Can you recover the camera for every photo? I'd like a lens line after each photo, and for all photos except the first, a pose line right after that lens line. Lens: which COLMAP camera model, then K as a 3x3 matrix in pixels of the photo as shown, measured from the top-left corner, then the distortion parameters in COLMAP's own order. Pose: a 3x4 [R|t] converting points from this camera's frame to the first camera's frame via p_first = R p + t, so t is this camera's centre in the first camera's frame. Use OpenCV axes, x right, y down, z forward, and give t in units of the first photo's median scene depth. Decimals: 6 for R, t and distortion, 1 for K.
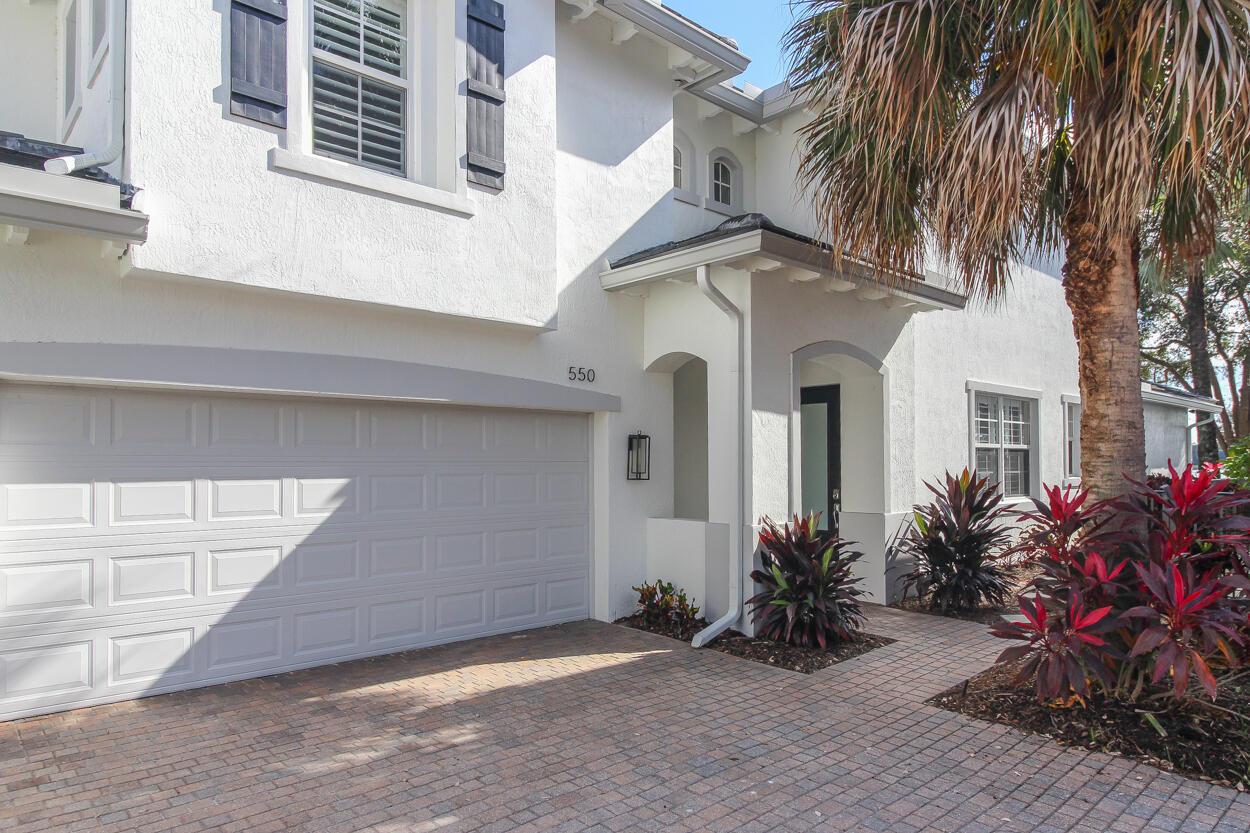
lens RADIAL K [[780.5, 0, 622.9], [0, 780.5, 457.8], [0, 0, 1]] dist [0.004910, 0.000988]
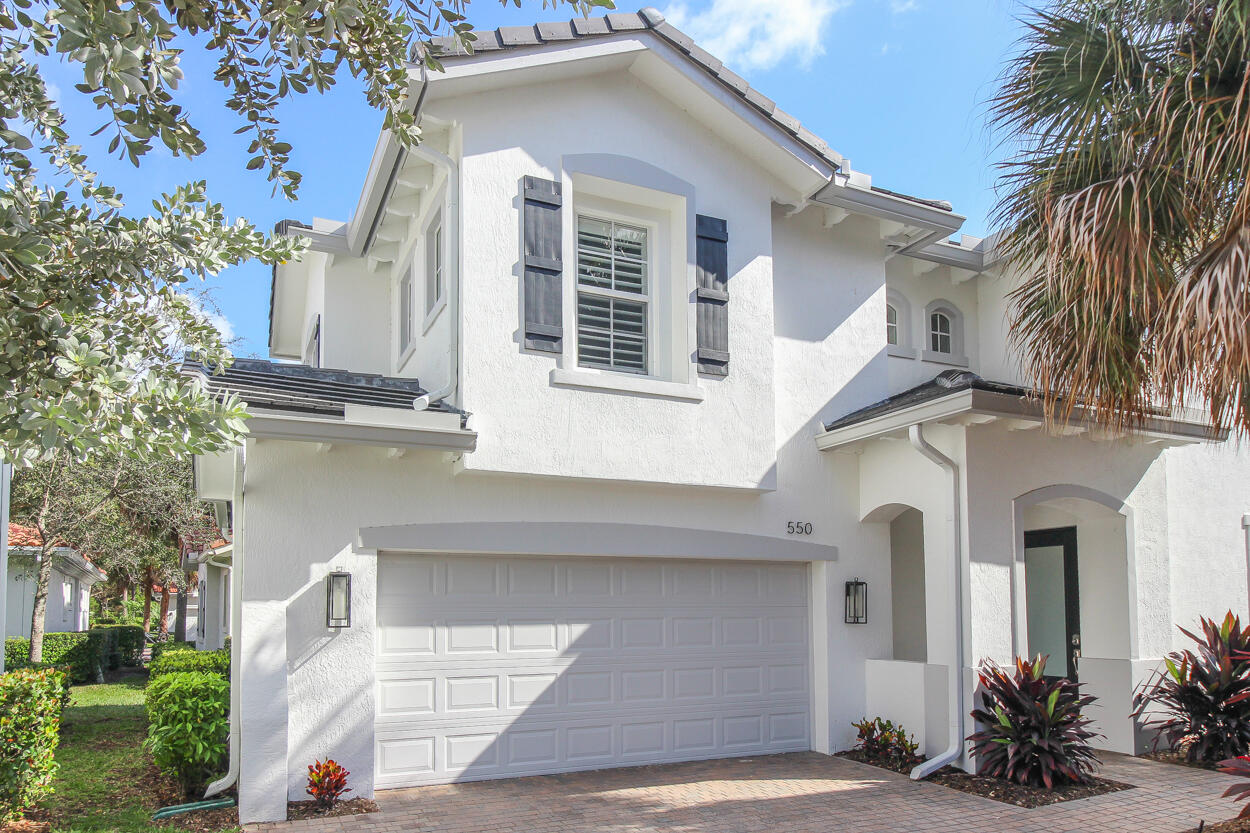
lens RADIAL K [[788.1, 0, 564.8], [0, 788.1, 579.5], [0, 0, 1]] dist [0.003870, 0.002224]
pose [[0.941617, -0.015665, -0.336322, 0.009716], [0.005318, 0.999484, -0.031664, 0.000067], [0.336644, 0.028027, 0.941215, -0.185612]]
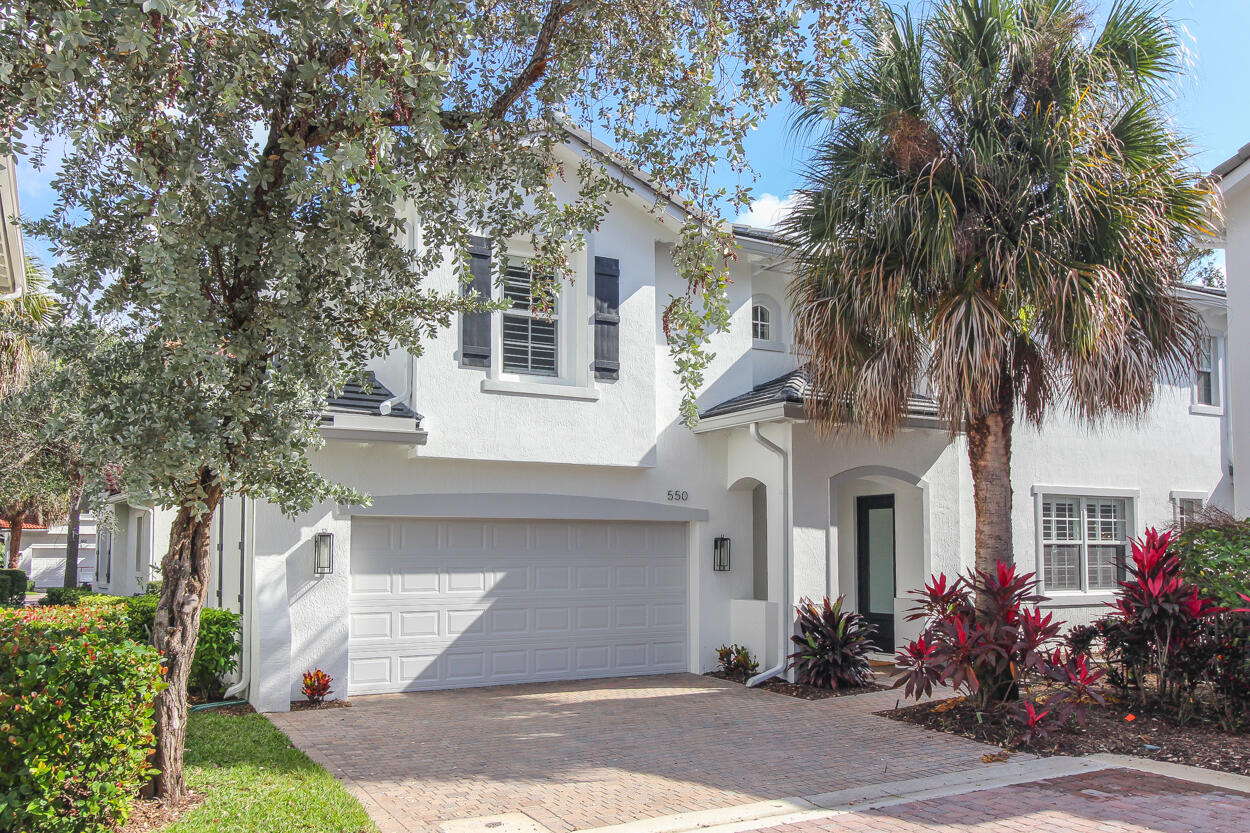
lens RADIAL K [[1020.2, 0, 590.7], [0, 1020.2, 479.8], [0, 0, 1]] dist [-0.002381, -0.000254]
pose [[0.969349, -0.016420, -0.245140, 0.272624], [0.001209, 0.998071, -0.062073, -0.023229], [0.245687, 0.059873, 0.967498, -0.907865]]
